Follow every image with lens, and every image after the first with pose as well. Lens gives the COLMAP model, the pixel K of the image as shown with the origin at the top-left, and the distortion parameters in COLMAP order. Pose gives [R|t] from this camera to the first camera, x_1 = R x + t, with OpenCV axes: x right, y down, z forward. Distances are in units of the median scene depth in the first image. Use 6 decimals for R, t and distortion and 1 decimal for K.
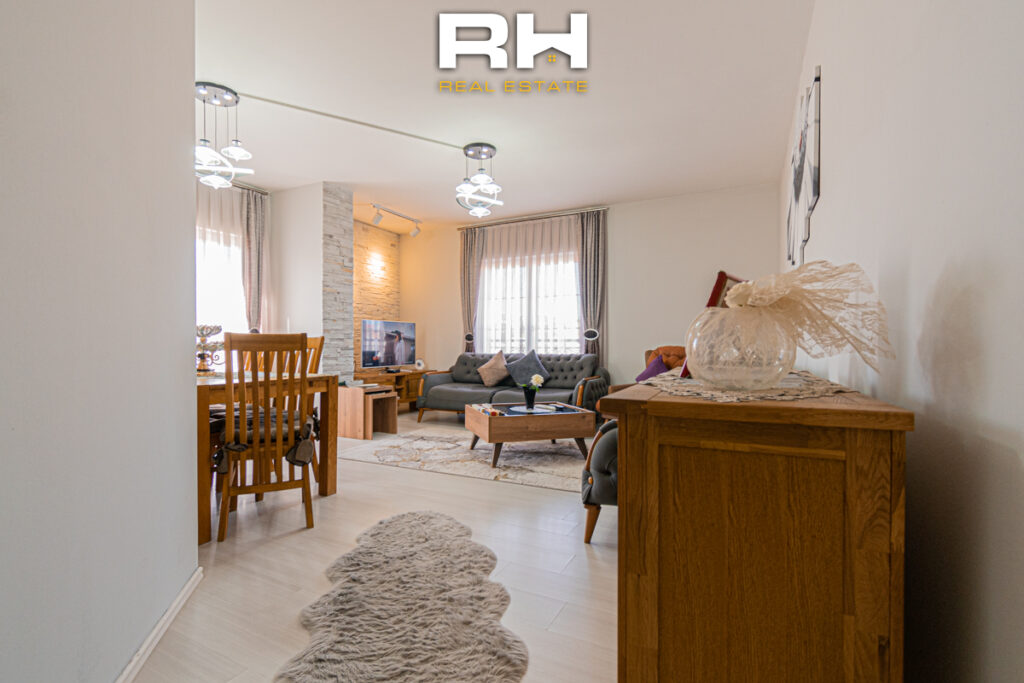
lens RADIAL K [[470.9, 0, 510.6], [0, 470.9, 346.6], [0, 0, 1]] dist [0.003042, 0.000394]
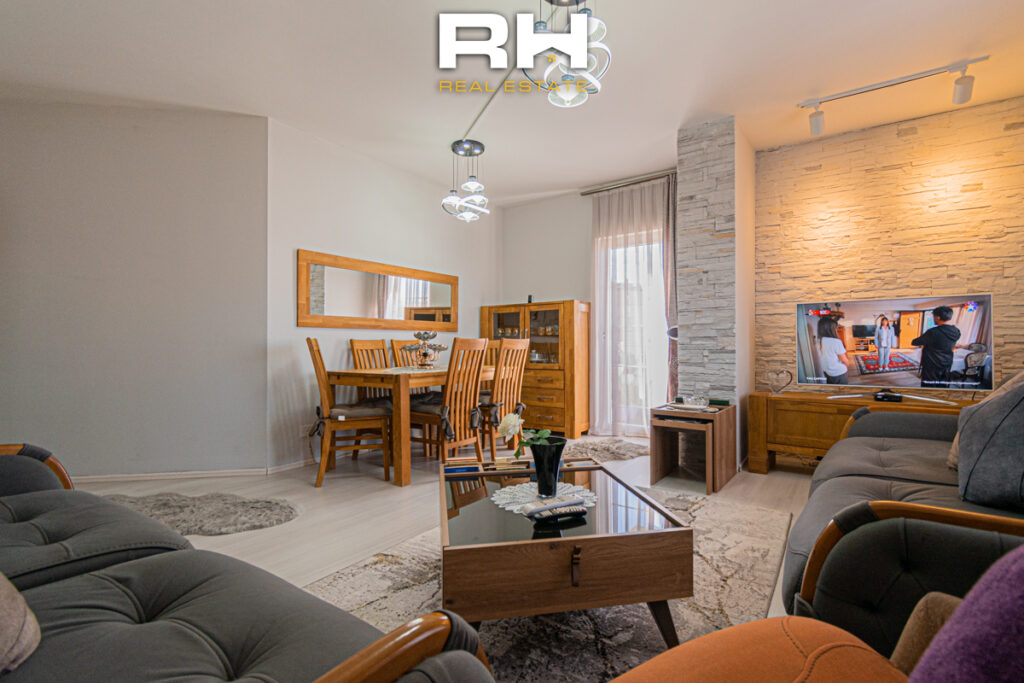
lens RADIAL K [[470.9, 0, 510.5], [0, 470.9, 339.7], [0, 0, 1]] dist [0.003042, 0.000394]
pose [[-0.146141, -0.007234, -0.989237, 0.374921], [-0.000707, 0.999974, -0.007208, -0.007083], [0.989264, -0.000354, -0.146142, 0.808841]]
